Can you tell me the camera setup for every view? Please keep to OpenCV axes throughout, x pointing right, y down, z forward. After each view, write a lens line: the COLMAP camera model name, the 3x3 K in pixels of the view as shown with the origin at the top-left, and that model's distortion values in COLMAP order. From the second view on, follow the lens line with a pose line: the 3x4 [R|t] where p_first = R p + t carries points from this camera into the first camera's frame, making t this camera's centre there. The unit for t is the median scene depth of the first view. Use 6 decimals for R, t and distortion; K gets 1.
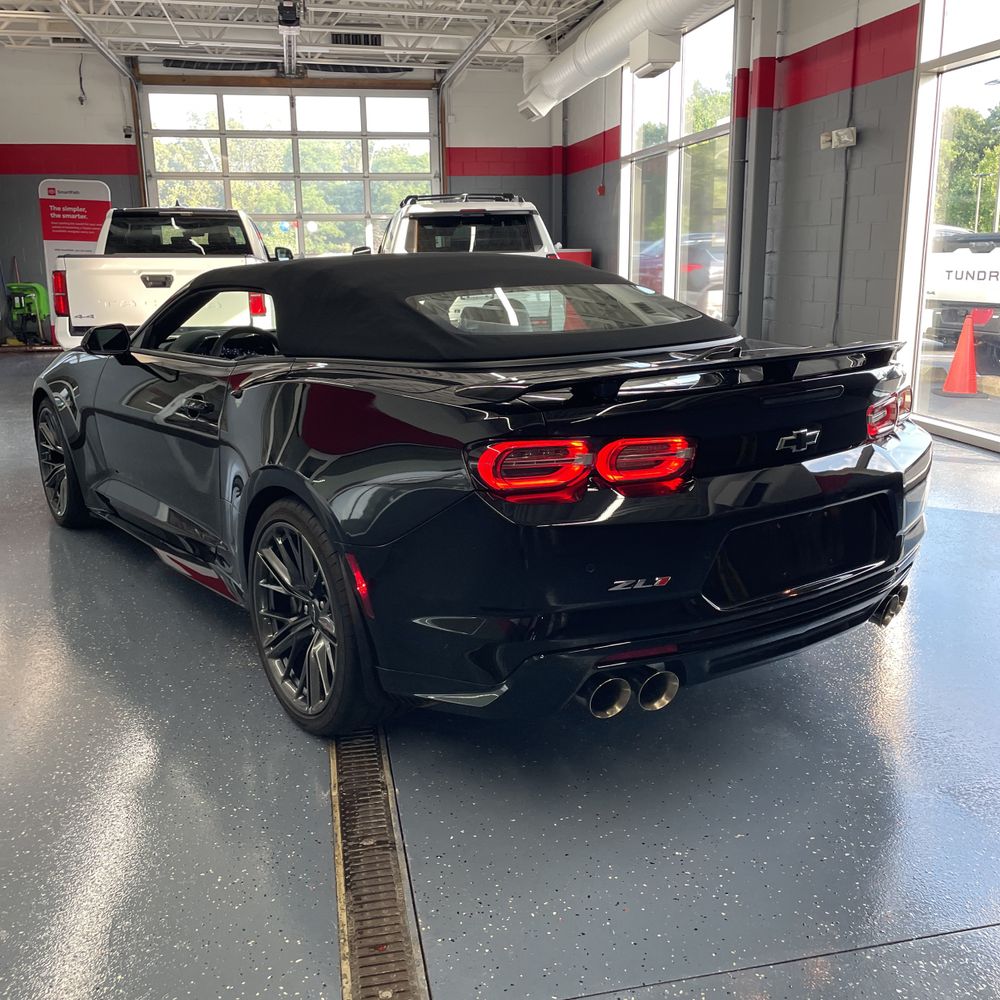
lens RADIAL K [[1011.8, 0, 500.0], [0, 1011.8, 500.0], [0, 0, 1]] dist [0.086240, -0.120448]
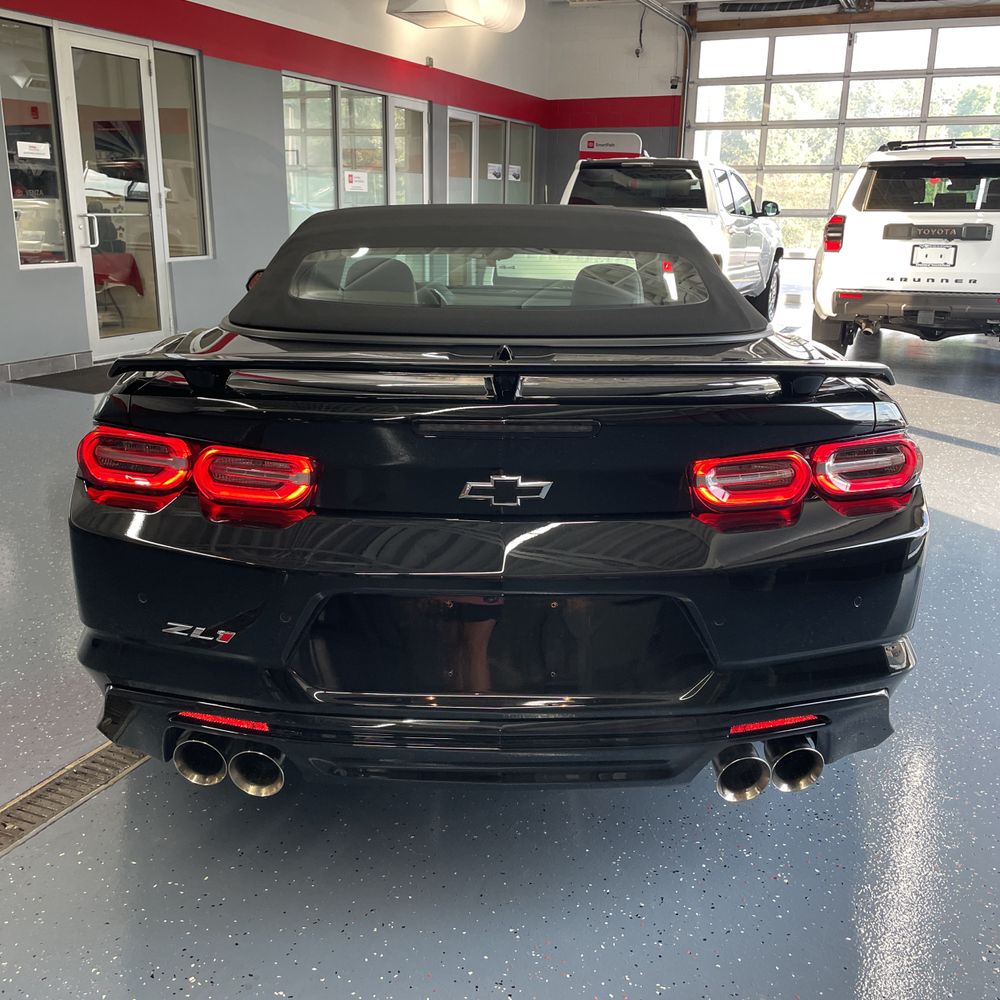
lens RADIAL K [[1011.8, 0, 500.0], [0, 1011.8, 500.0], [0, 0, 1]] dist [0.086240, -0.120448]
pose [[0.808992, 0.188405, -0.556809, 0.132112], [-0.165533, 0.981927, 0.091746, -0.022526], [0.564031, 0.017949, 0.825559, 0.087228]]
